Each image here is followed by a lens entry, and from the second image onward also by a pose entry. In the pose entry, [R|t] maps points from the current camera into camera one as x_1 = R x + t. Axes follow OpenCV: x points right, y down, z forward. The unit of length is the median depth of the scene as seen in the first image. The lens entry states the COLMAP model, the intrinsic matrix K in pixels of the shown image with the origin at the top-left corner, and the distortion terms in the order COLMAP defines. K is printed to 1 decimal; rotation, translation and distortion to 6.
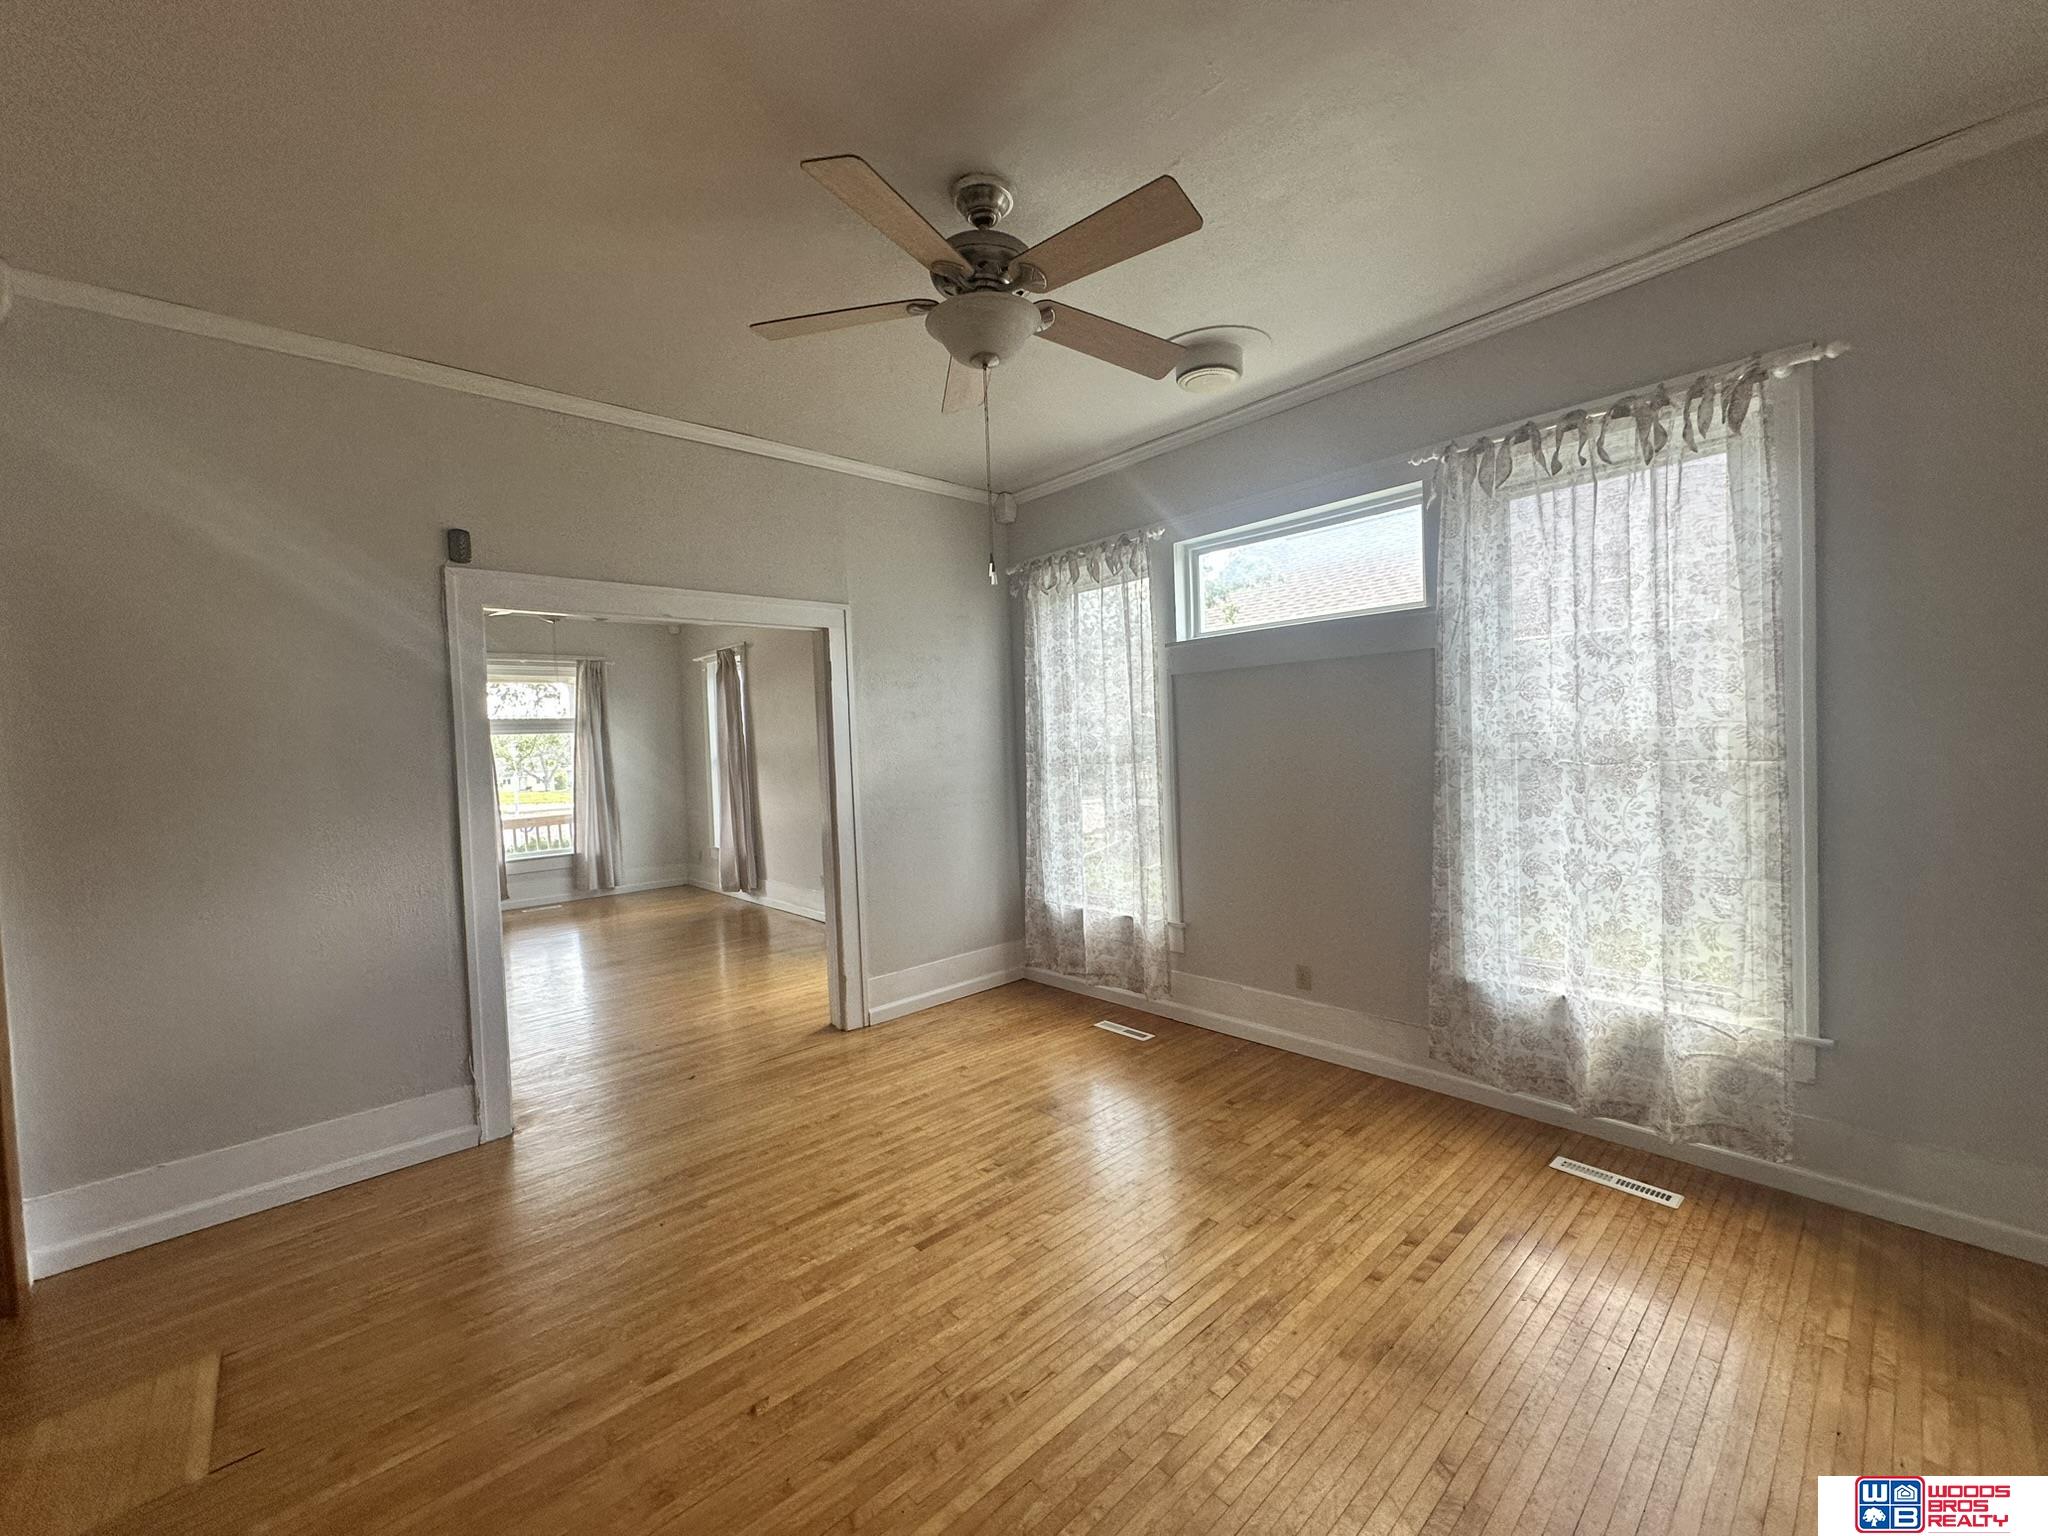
lens RADIAL K [[816.9, 0, 1025.6], [0, 816.9, 767.1], [0, 0, 1]] dist [-0.000283, 0.000455]
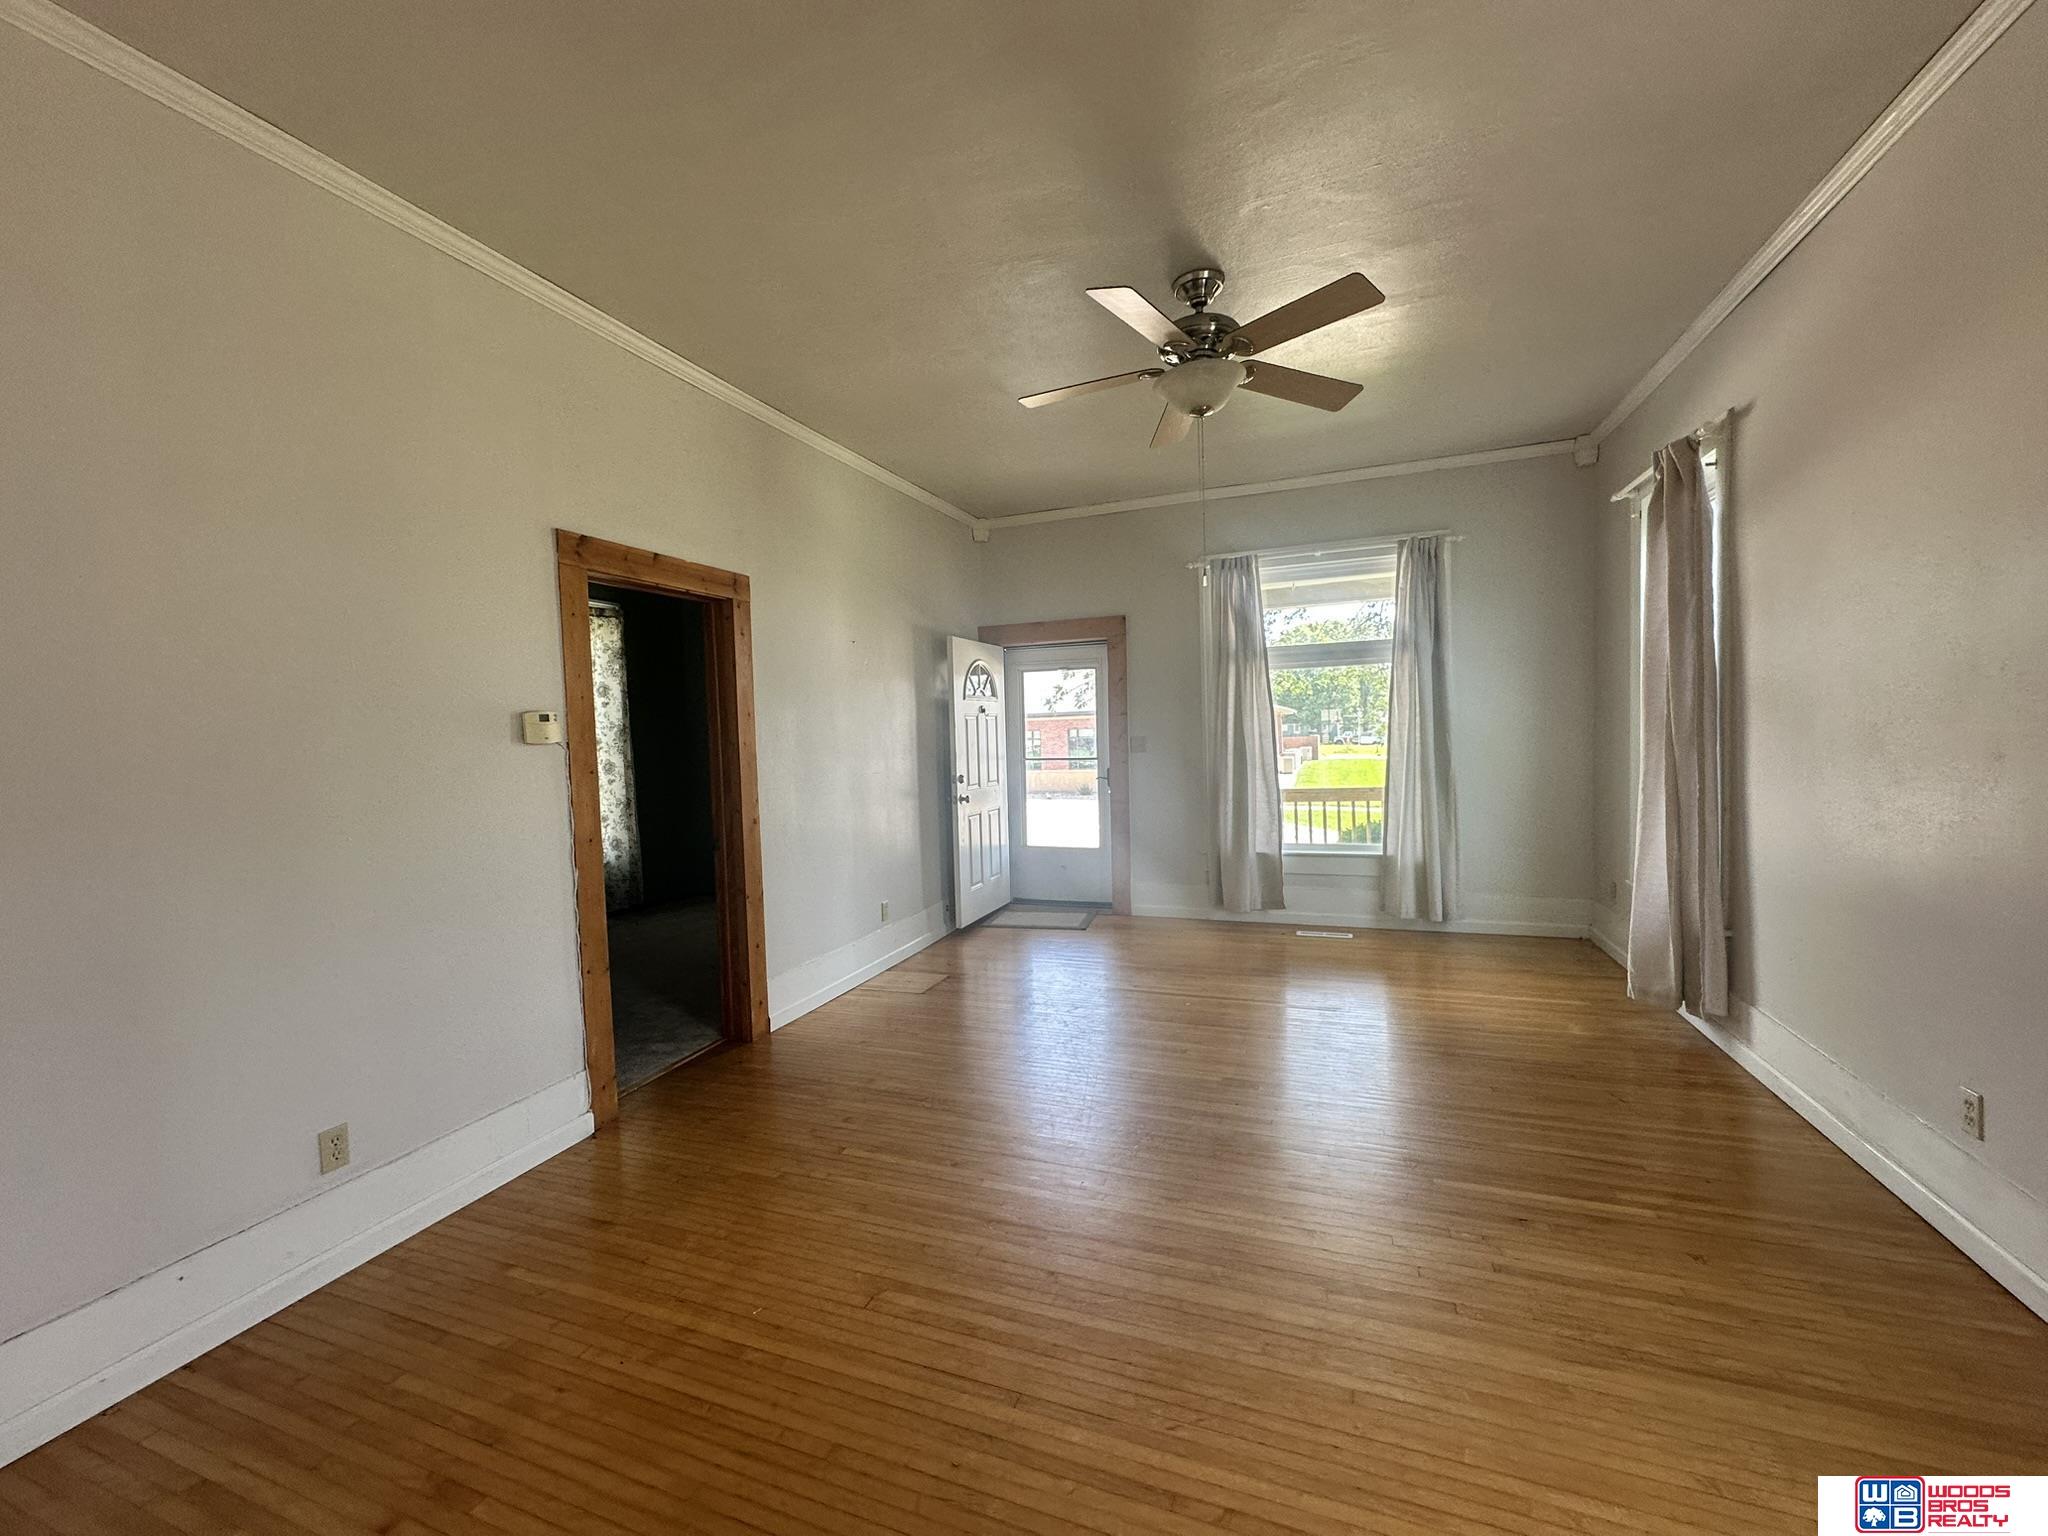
lens RADIAL K [[816.9, 0, 1025.6], [0, 816.9, 767.1], [0, 0, 1]] dist [-0.000283, 0.000455]
pose [[0.461527, 0.063833, -0.884827, -0.225947], [-0.012749, 0.997782, 0.065331, 0.000704], [0.887035, -0.018871, 0.461317, 0.829584]]
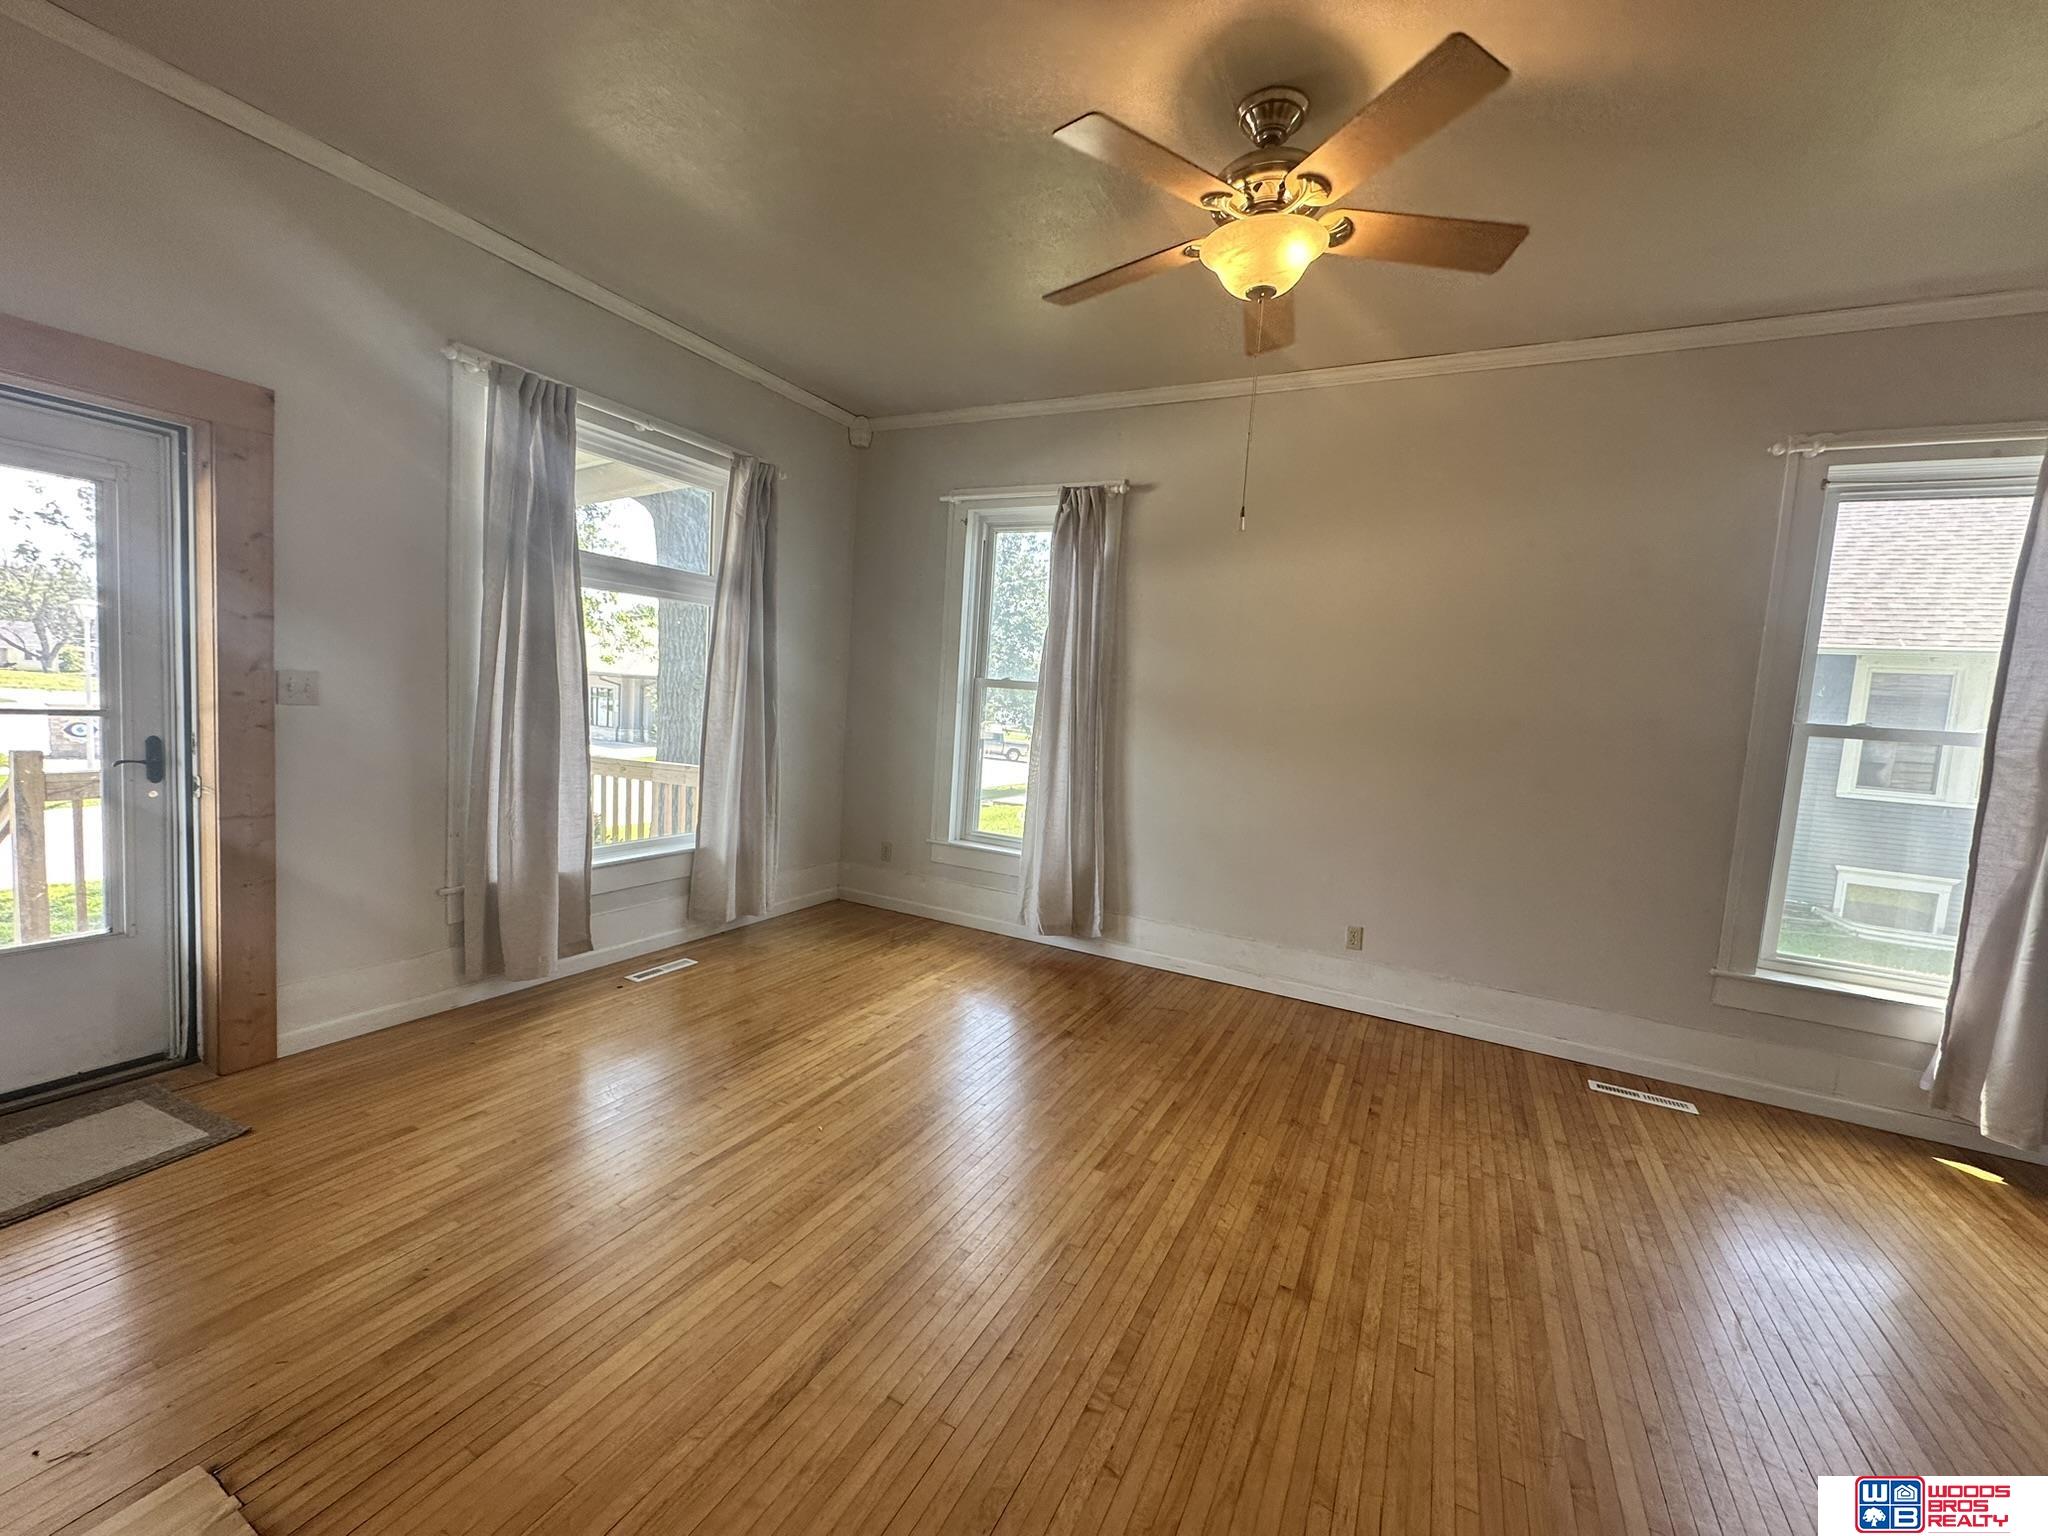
lens RADIAL K [[814.7, 0, 1054.2], [0, 814.7, 763.2], [0, 0, 1]] dist [-0.000176, 0.000275]
pose [[0.929724, 0.072111, 0.361128, -0.948209], [-0.092009, 0.995026, 0.038187, 0.027950], [-0.356578, -0.068730, 0.931734, 0.830731]]
